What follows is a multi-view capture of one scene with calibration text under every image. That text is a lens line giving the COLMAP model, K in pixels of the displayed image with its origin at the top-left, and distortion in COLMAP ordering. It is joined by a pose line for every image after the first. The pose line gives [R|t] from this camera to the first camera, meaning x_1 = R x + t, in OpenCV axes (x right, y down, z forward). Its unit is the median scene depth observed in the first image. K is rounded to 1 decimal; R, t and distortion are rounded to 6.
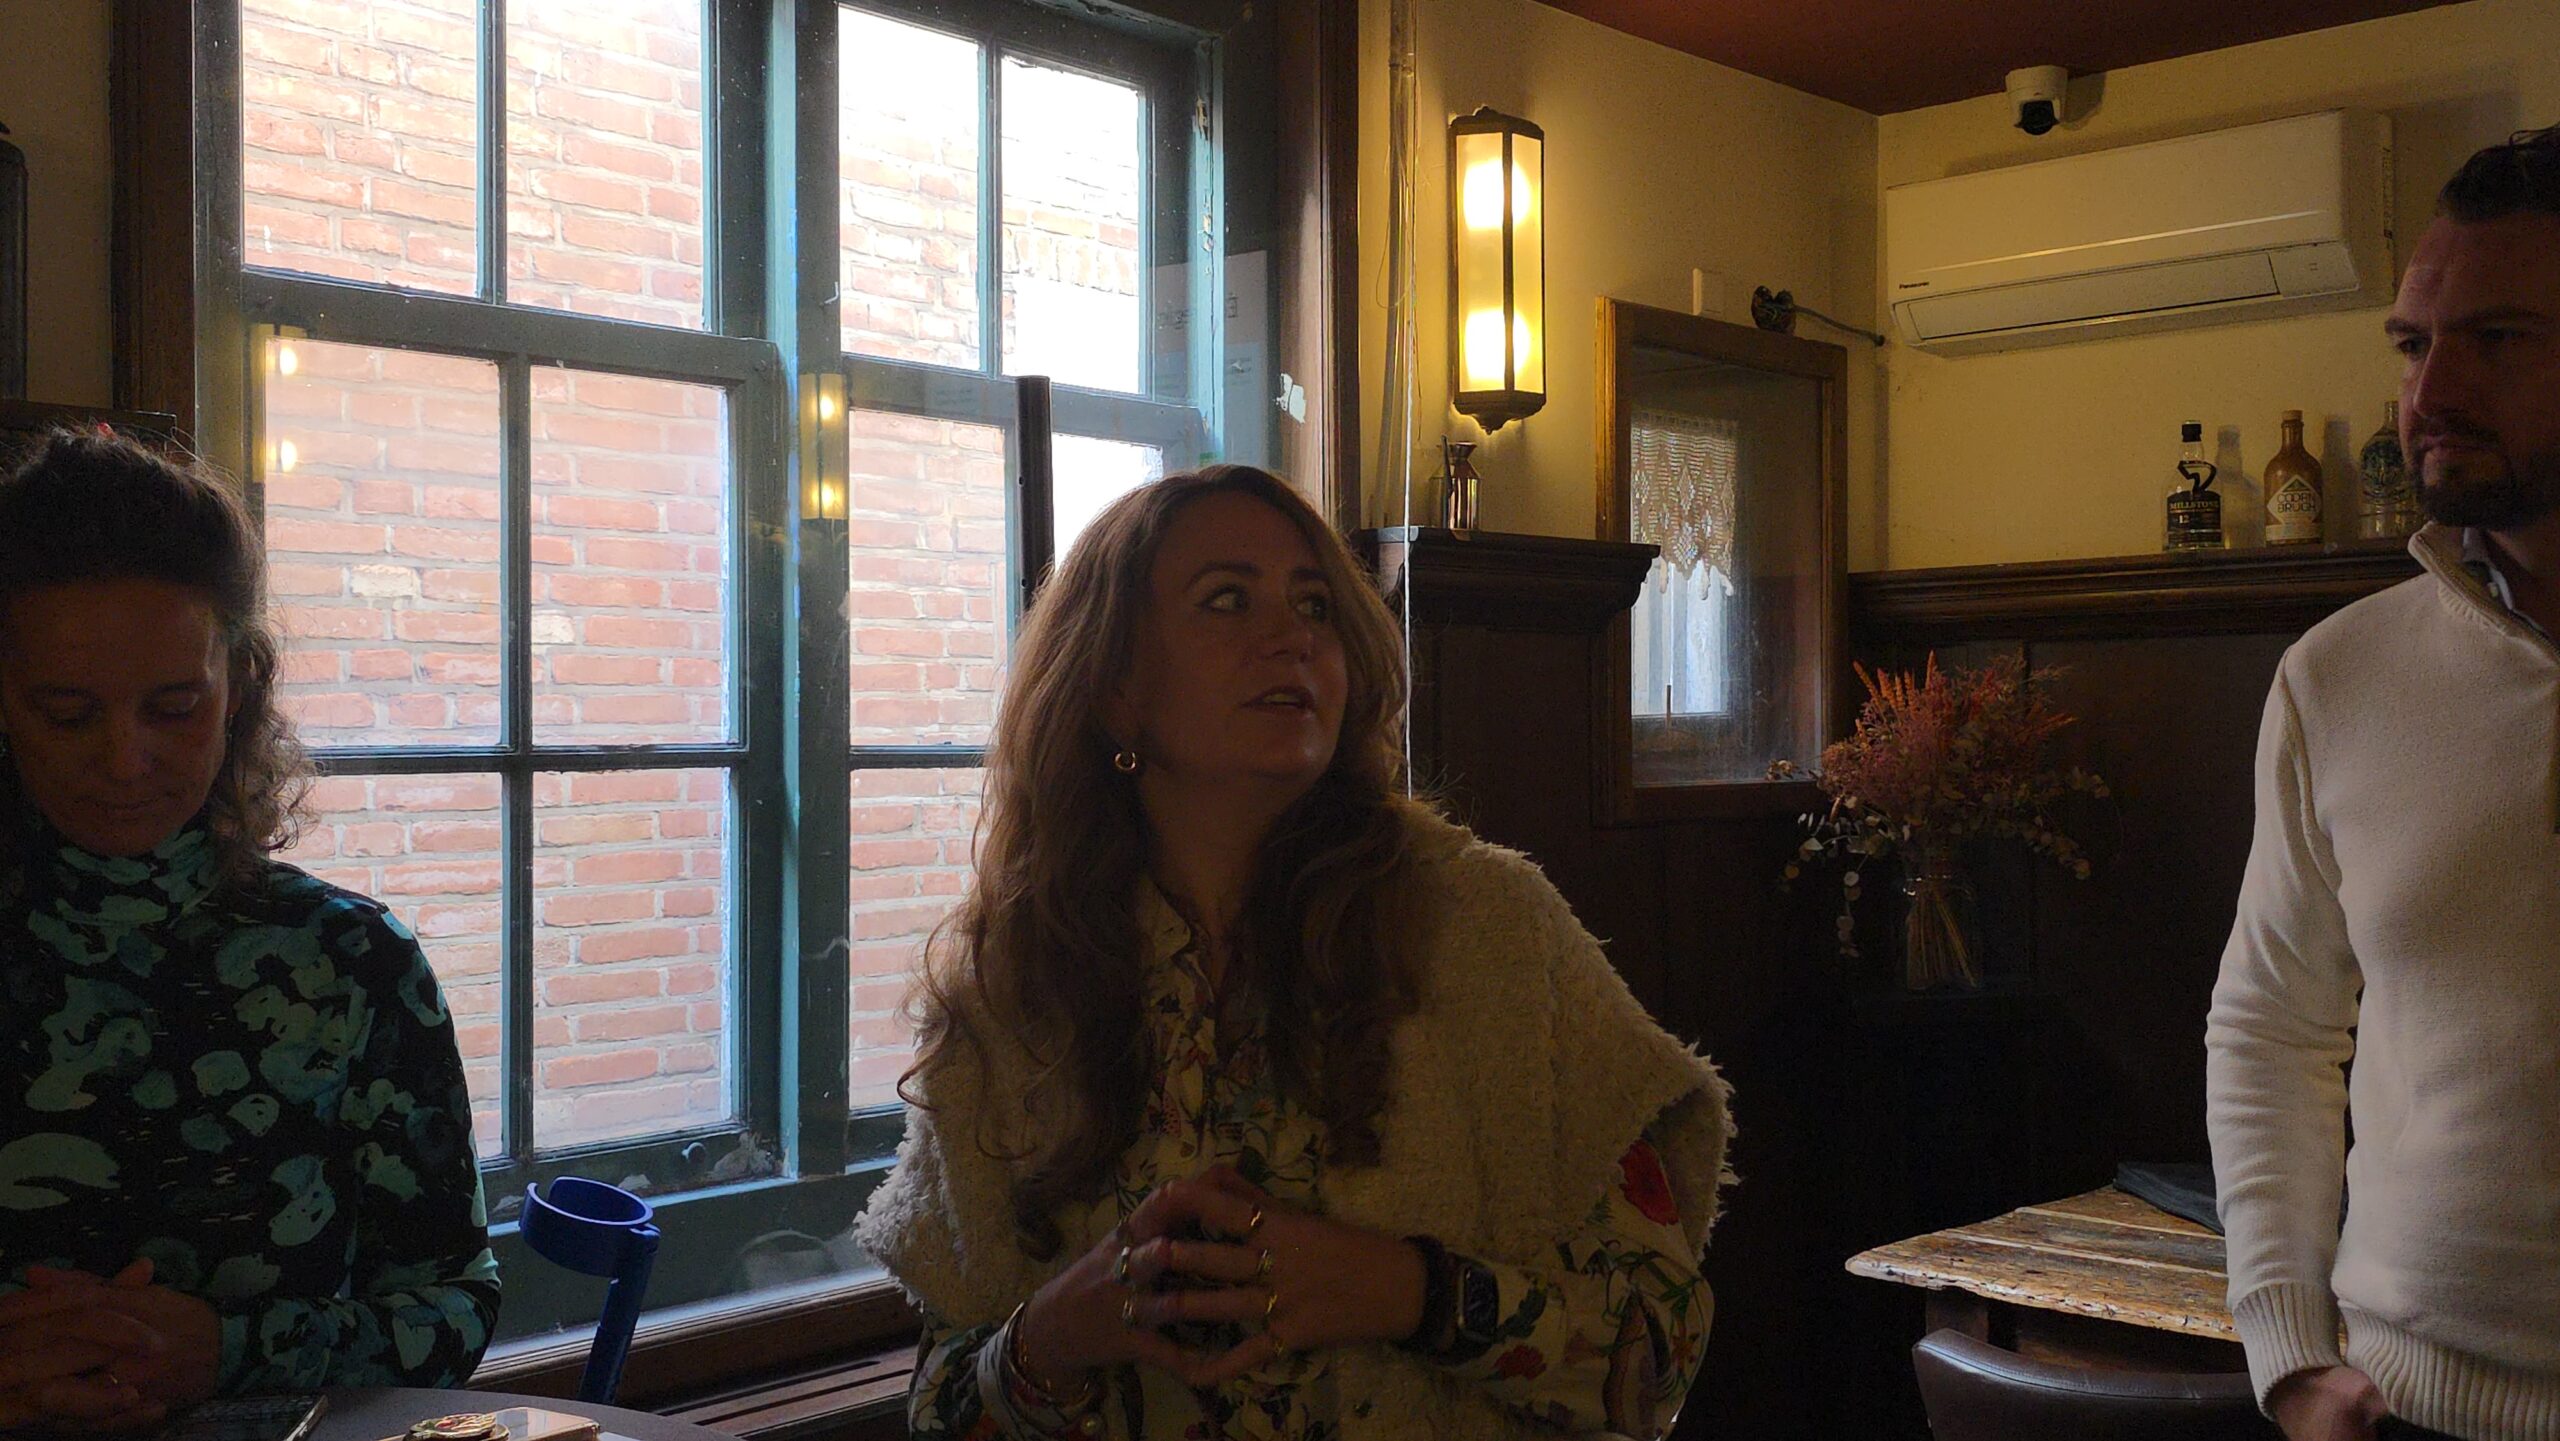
lens RADIAL K [[2558.0, 0, 1275.0], [0, 2558.0, 742.0], [0, 0, 1]] dist [0.059208, 0.000000]
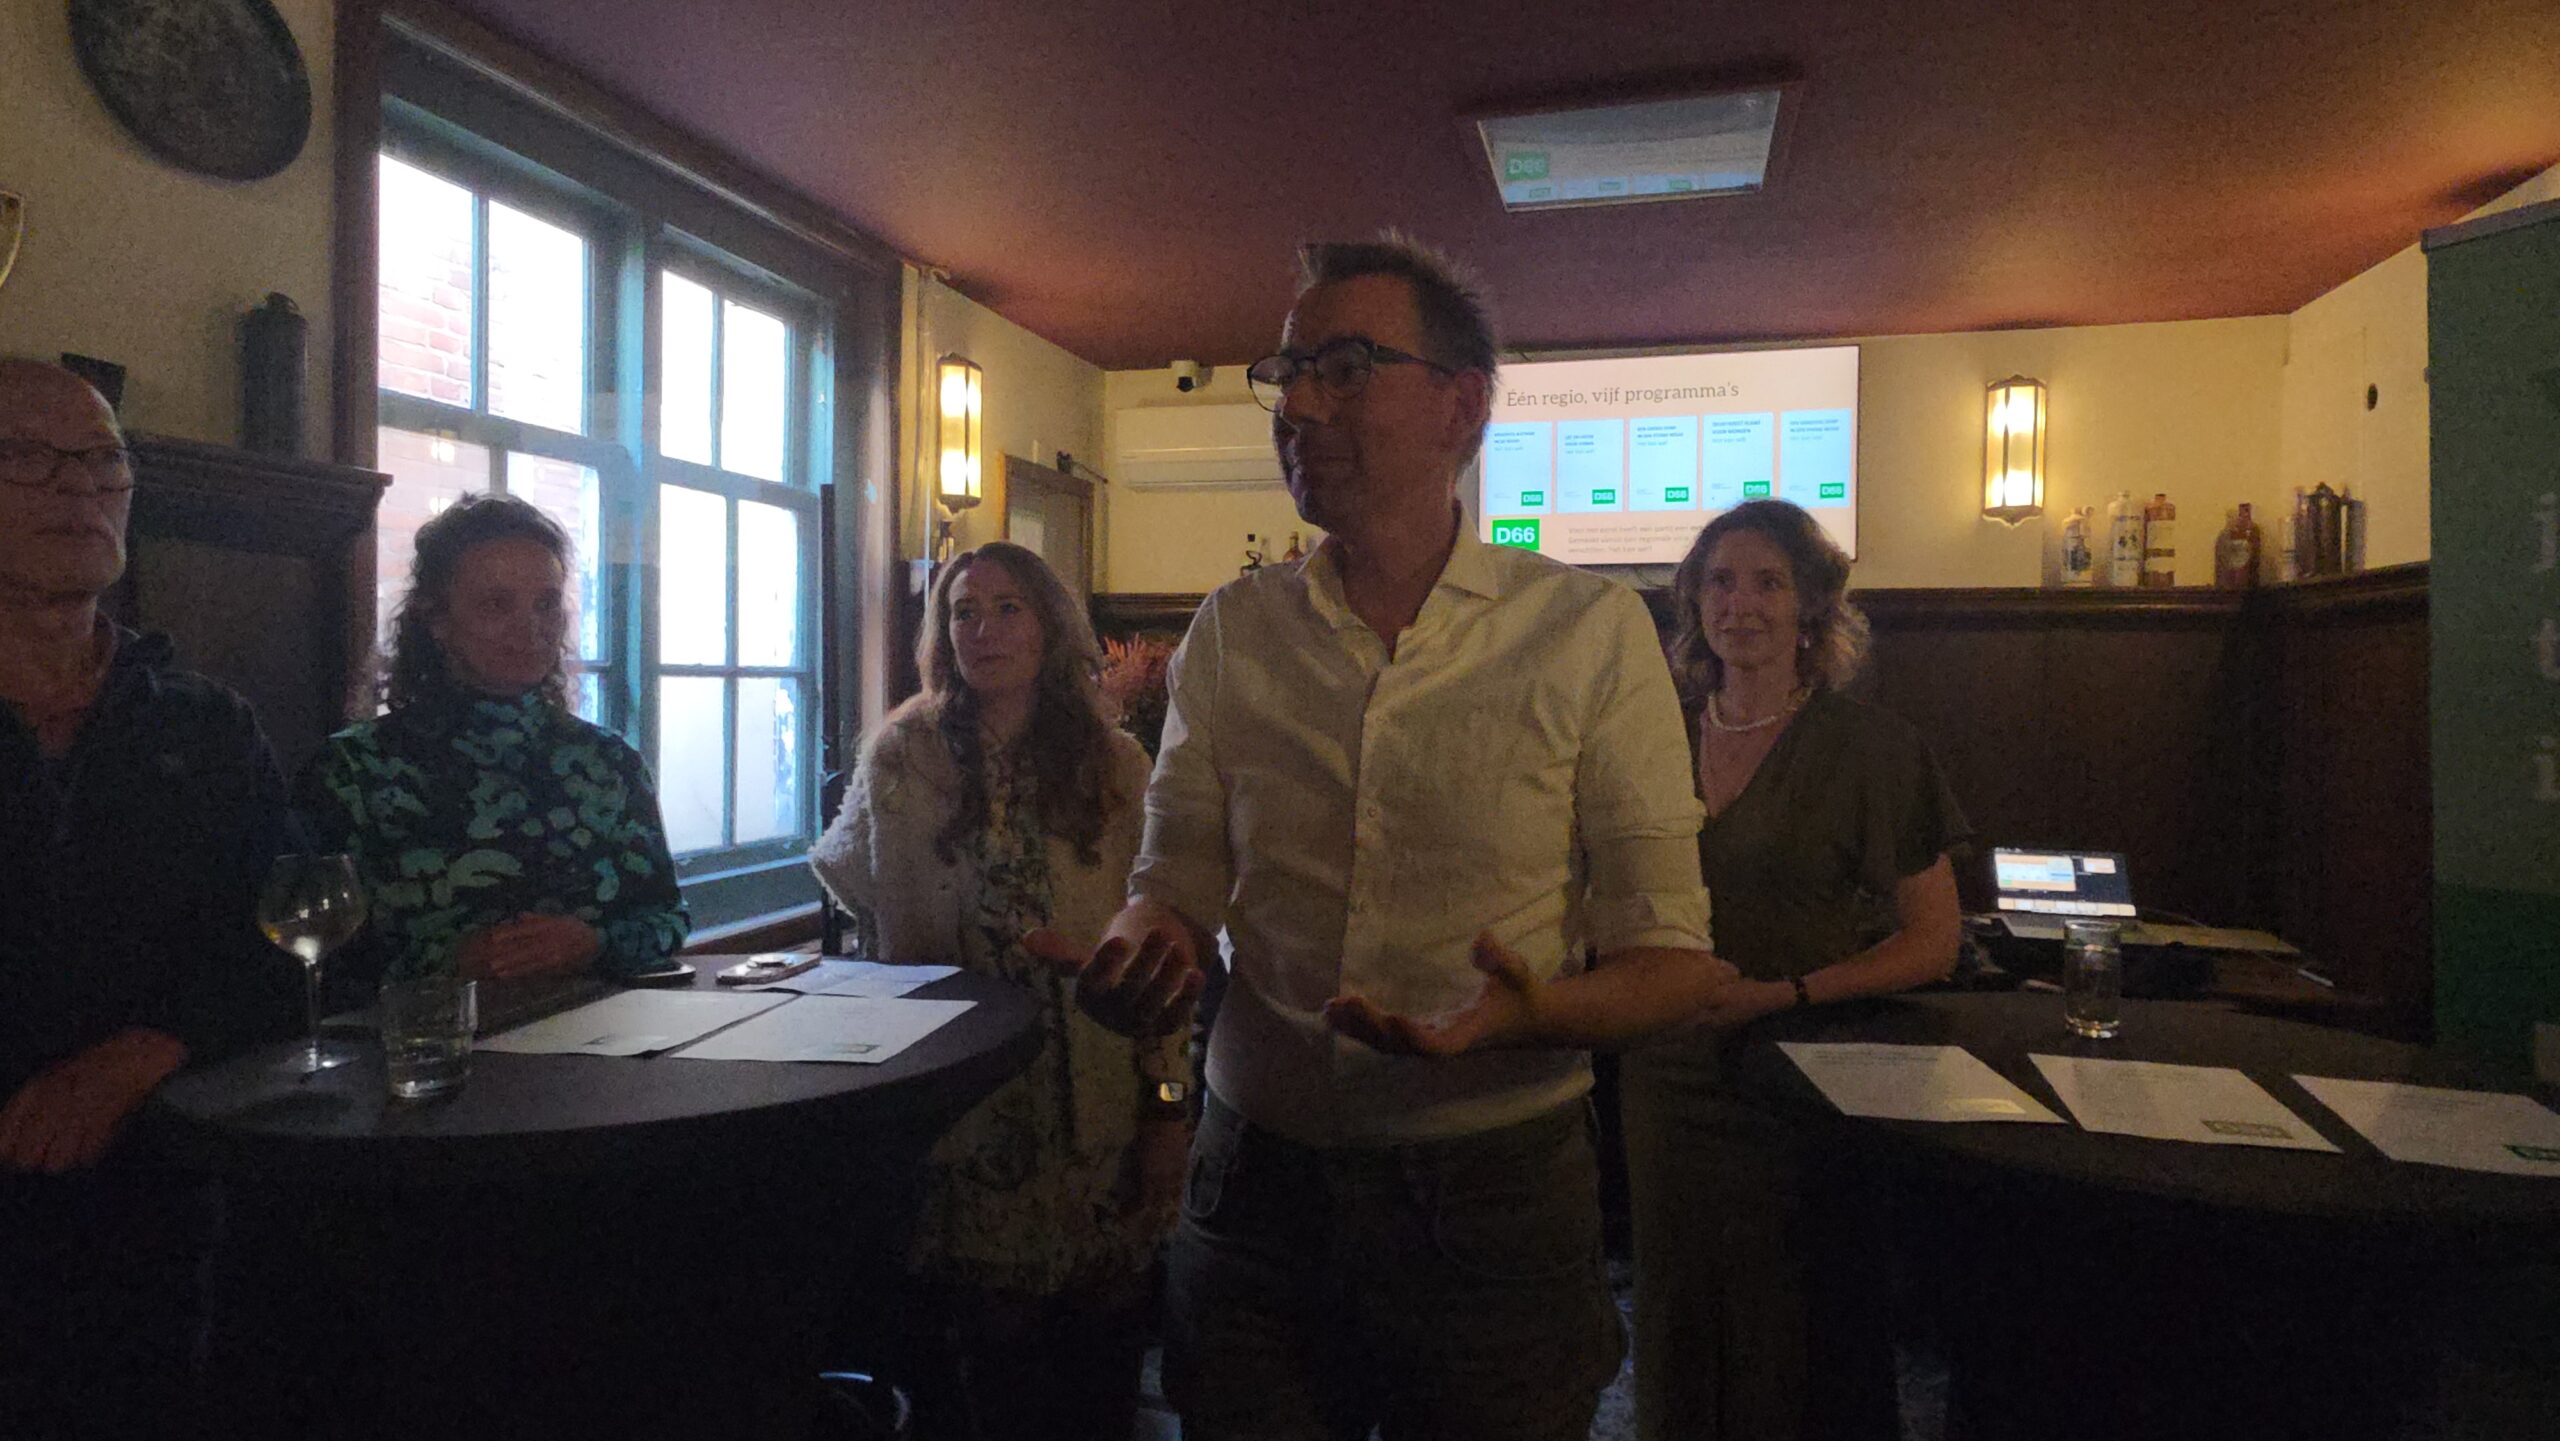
lens RADIAL K [[1406.7, 0, 1314.6], [0, 1406.7, 712.8], [0, 0, 1]] dist [0.015275, -0.003110]
pose [[0.885161, 0.007120, 0.465230, -0.221271], [-0.018345, 0.999639, 0.019607, 0.007922], [-0.464922, -0.025890, 0.884973, -0.133095]]
